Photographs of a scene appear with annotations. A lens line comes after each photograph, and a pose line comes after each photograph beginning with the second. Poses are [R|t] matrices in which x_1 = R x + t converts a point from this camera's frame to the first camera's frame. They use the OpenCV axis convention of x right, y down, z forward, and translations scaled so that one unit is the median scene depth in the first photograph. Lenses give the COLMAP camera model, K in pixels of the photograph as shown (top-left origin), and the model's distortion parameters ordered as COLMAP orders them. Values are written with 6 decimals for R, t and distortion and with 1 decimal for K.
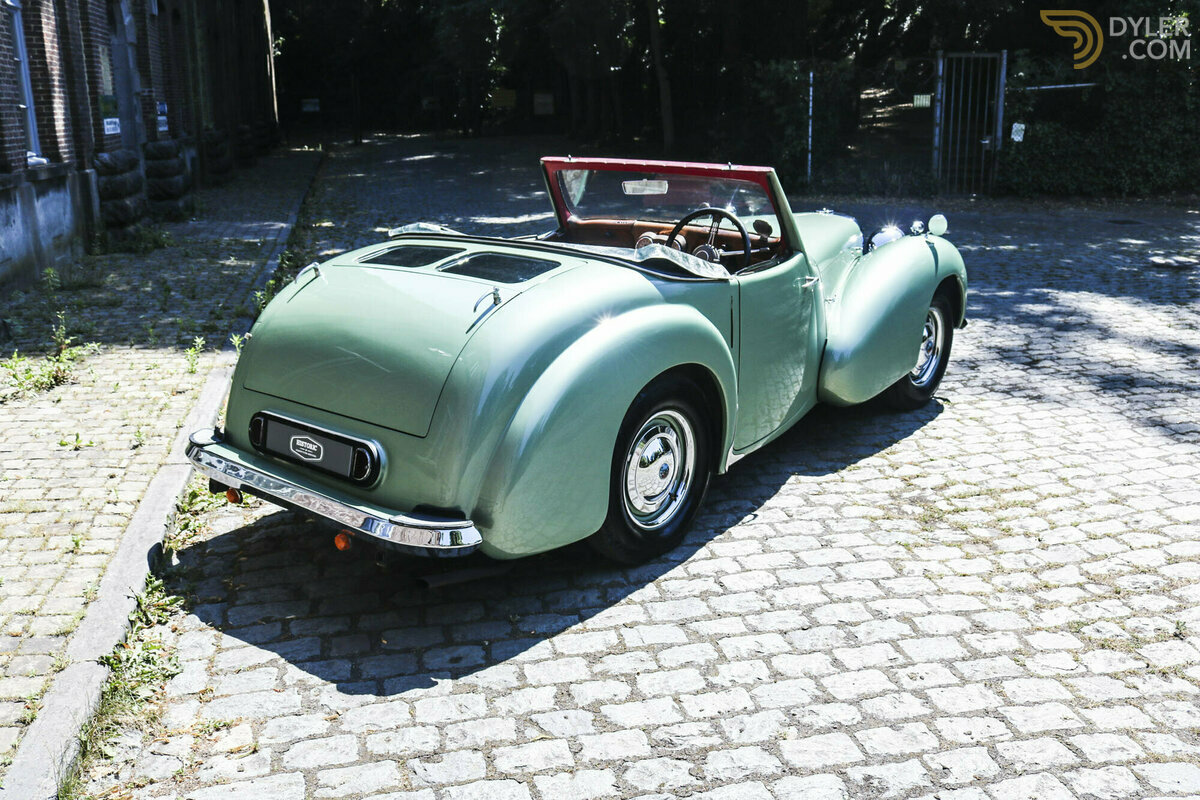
lens RADIAL K [[1063.6, 0, 604.5], [0, 1063.6, 403.0], [0, 0, 1]] dist [-0.102317, 0.029484]
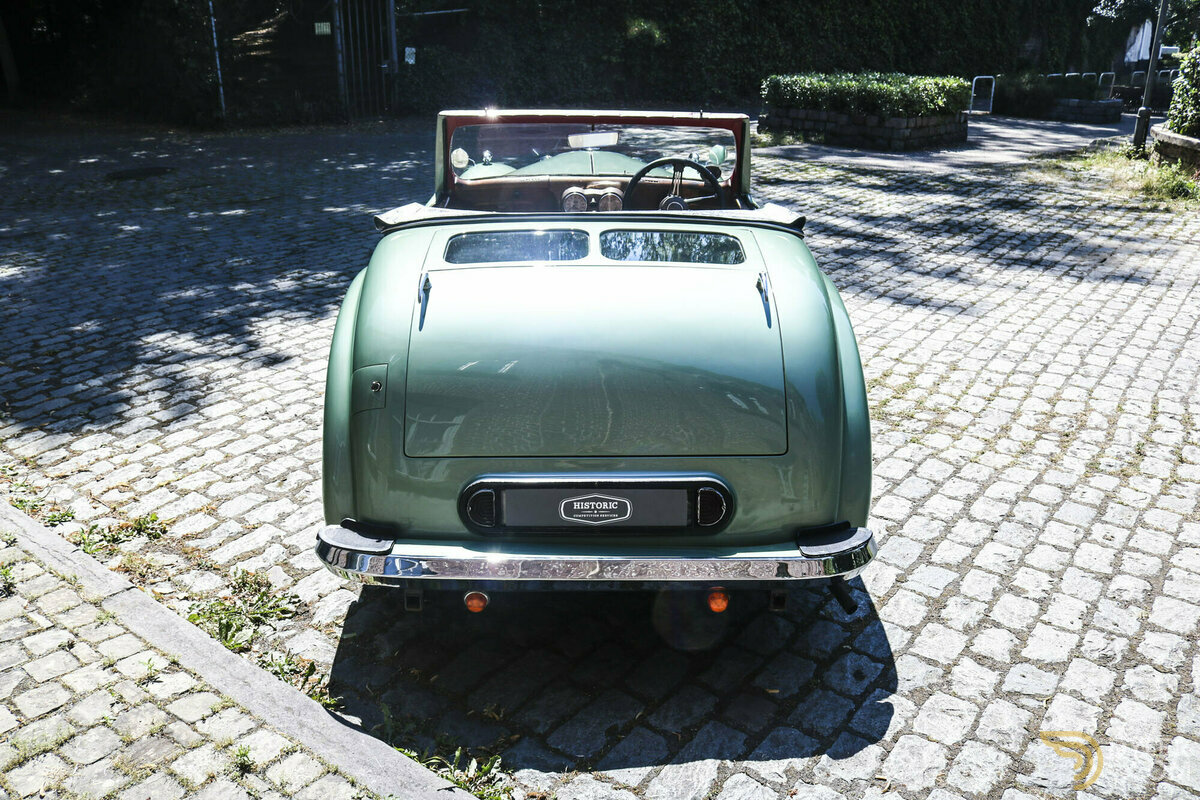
lens RADIAL K [[992.7, 0, 600.5], [0, 992.7, 401.3], [0, 0, 1]] dist [-0.141838, 0.114656]
pose [[0.759414, -0.223108, 0.611157, -0.700107], [0.165735, 0.974713, 0.149888, -0.142080], [-0.629144, -0.012537, 0.777187, 0.424216]]
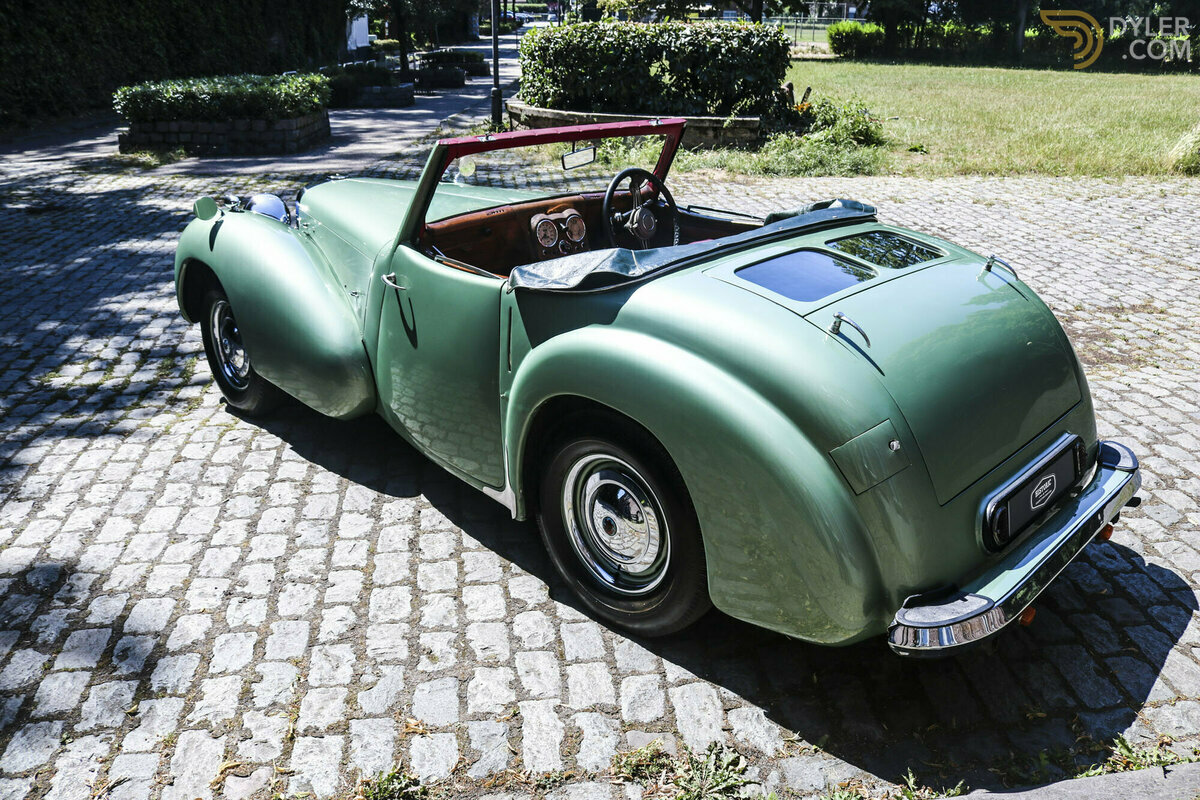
lens RADIAL K [[992.7, 0, 599.6], [0, 992.7, 397.5], [0, 0, 1]] dist [-0.141838, 0.114656]
pose [[0.071711, -0.349012, 0.934370, -0.986644], [0.268234, 0.909020, 0.318956, -0.358108], [-0.960681, 0.227758, 0.158804, 1.171953]]
